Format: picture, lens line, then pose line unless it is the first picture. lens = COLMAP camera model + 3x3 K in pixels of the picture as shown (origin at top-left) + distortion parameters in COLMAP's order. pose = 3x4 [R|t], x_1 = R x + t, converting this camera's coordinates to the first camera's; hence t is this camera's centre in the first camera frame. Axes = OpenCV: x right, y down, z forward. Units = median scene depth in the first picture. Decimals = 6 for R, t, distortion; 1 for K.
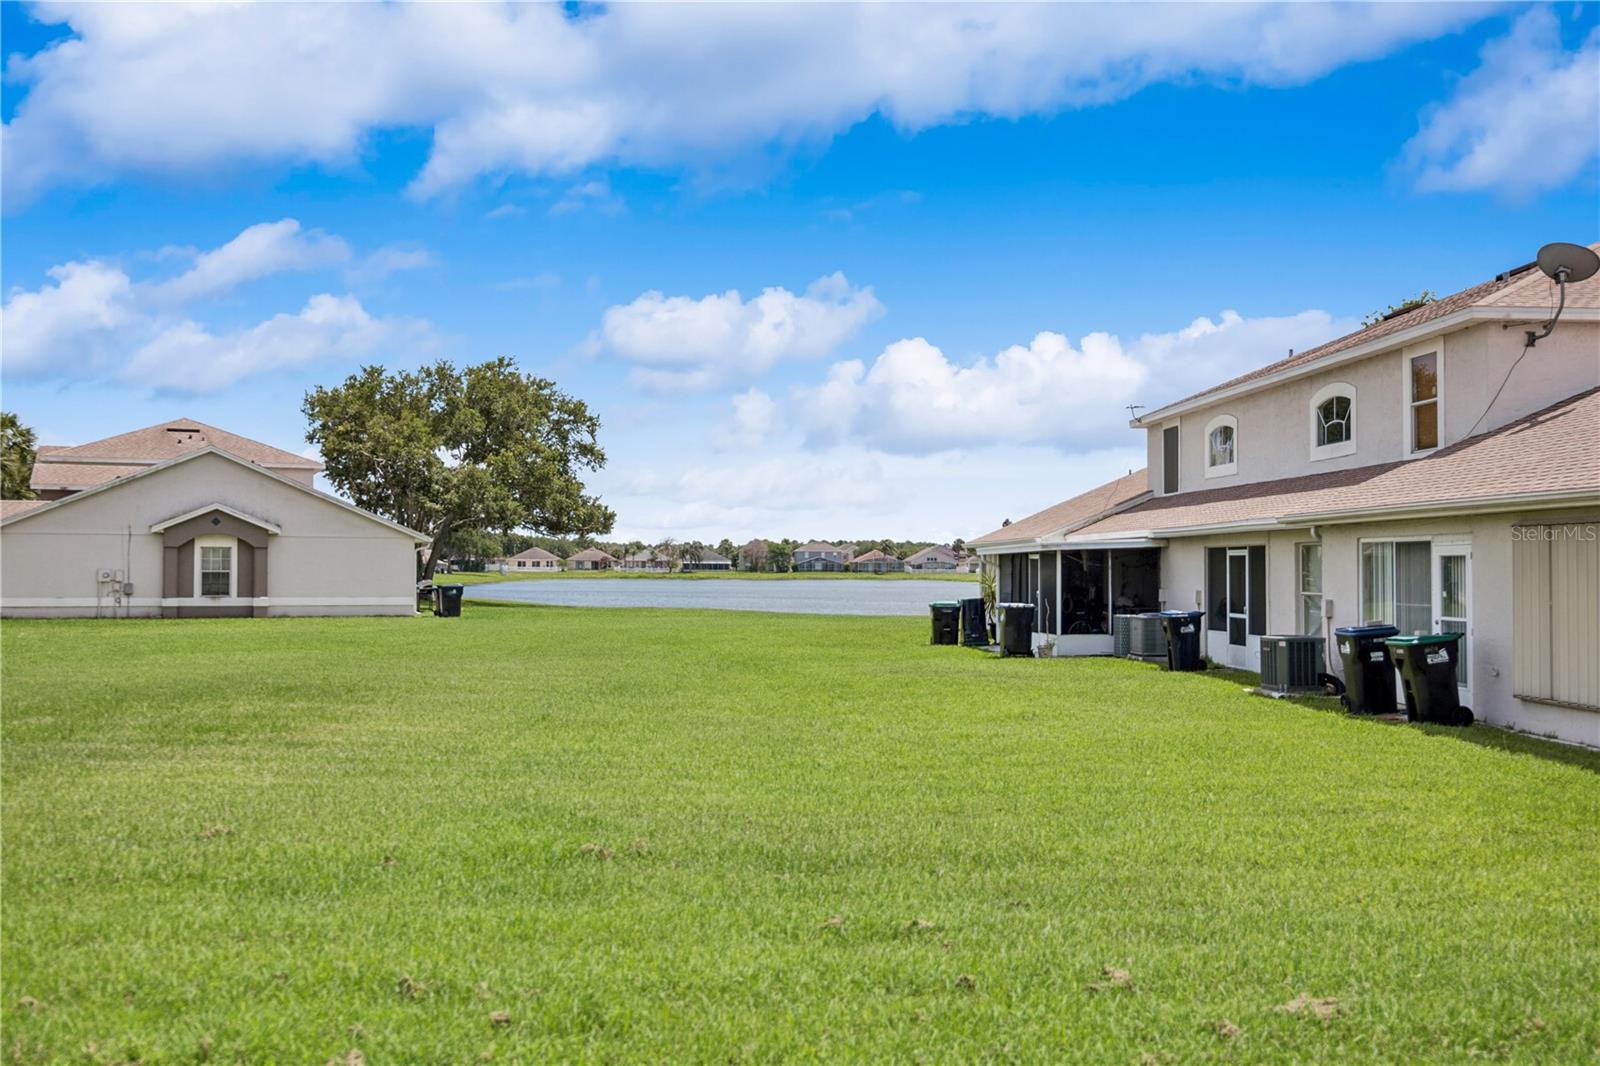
lens RADIAL K [[1580.0, 0, 800.4], [0, 1580.0, 534.6], [0, 0, 1]] dist [0.002291, 0.000000]
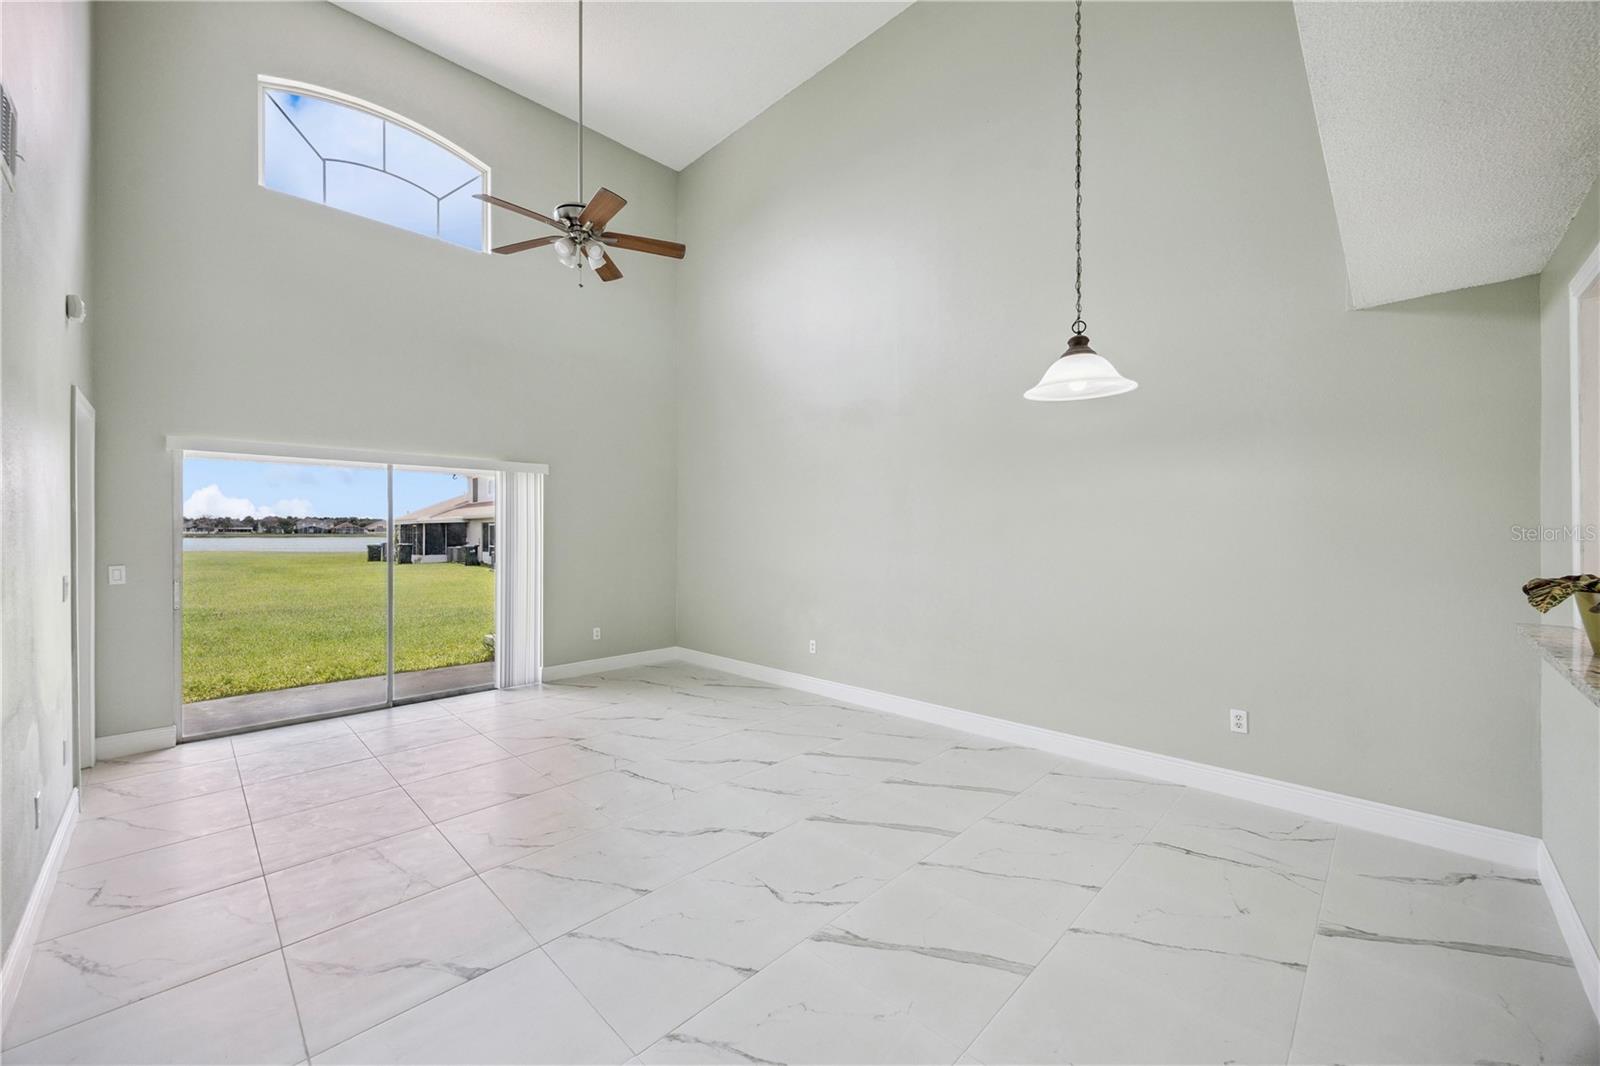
lens RADIAL K [[616.1, 0, 801.6], [0, 616.1, 532.0], [0, 0, 1]] dist [-0.002473, 0.001645]
pose [[0.774712, -0.002633, 0.632309, 0.000682], [-0.011966, 0.999751, 0.018824, -0.002862], [-0.632201, -0.022149, 0.774487, -0.207011]]
